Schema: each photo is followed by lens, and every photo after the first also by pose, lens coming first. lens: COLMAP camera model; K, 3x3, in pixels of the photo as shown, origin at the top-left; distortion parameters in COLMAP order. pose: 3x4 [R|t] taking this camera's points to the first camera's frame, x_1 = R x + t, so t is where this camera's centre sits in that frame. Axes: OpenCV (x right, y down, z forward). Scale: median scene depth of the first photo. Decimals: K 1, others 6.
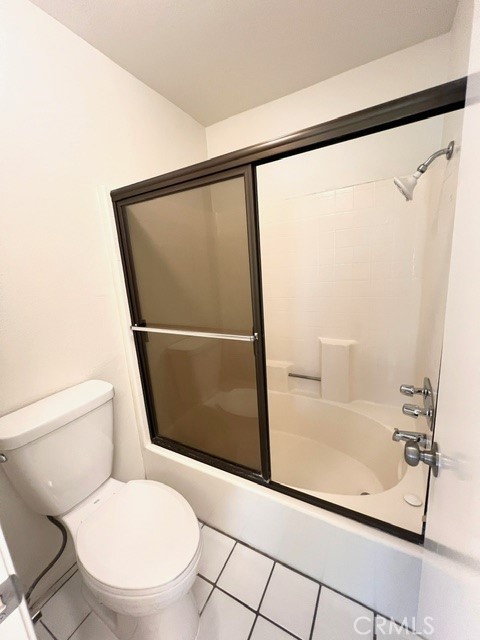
lens RADIAL K [[257.8, 0, 239.7], [0, 257.8, 320.7], [0, 0, 1]] dist [-0.006164, 0.000219]
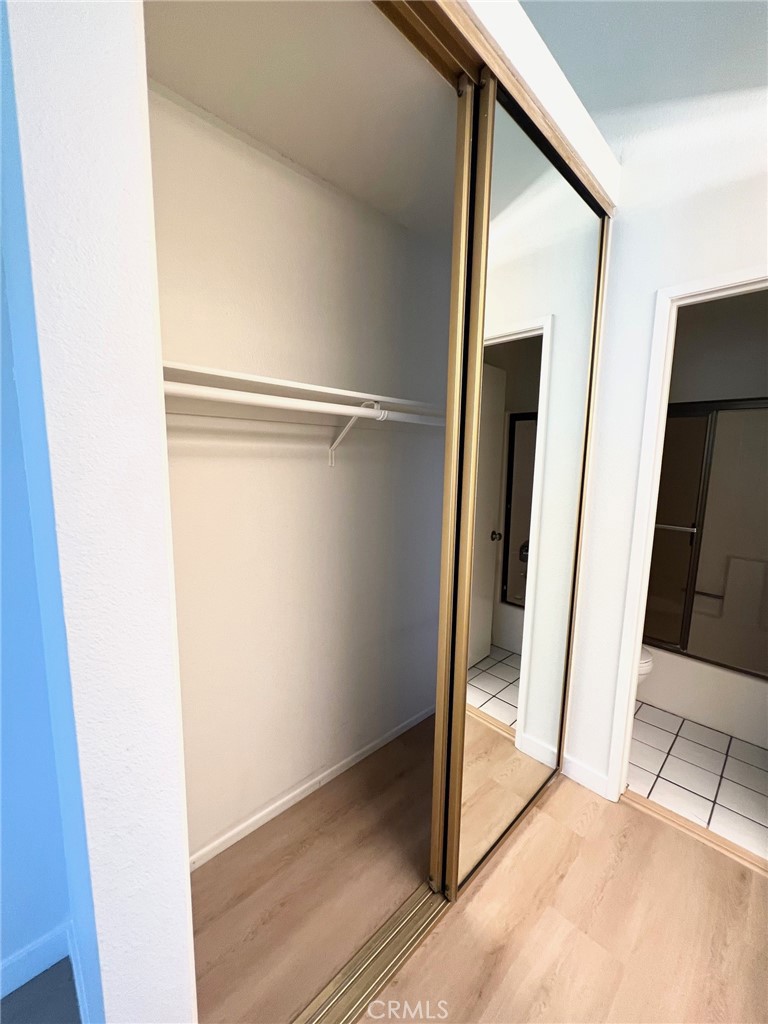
lens RADIAL K [[412.4, 0, 383.9], [0, 412.4, 508.8], [0, 0, 1]] dist [-0.006164, 0.000219]
pose [[0.949578, 0.125203, -0.287447, -0.778500], [-0.144475, 0.988404, -0.046751, 0.248625], [0.278260, 0.085922, 0.956655, -1.339706]]
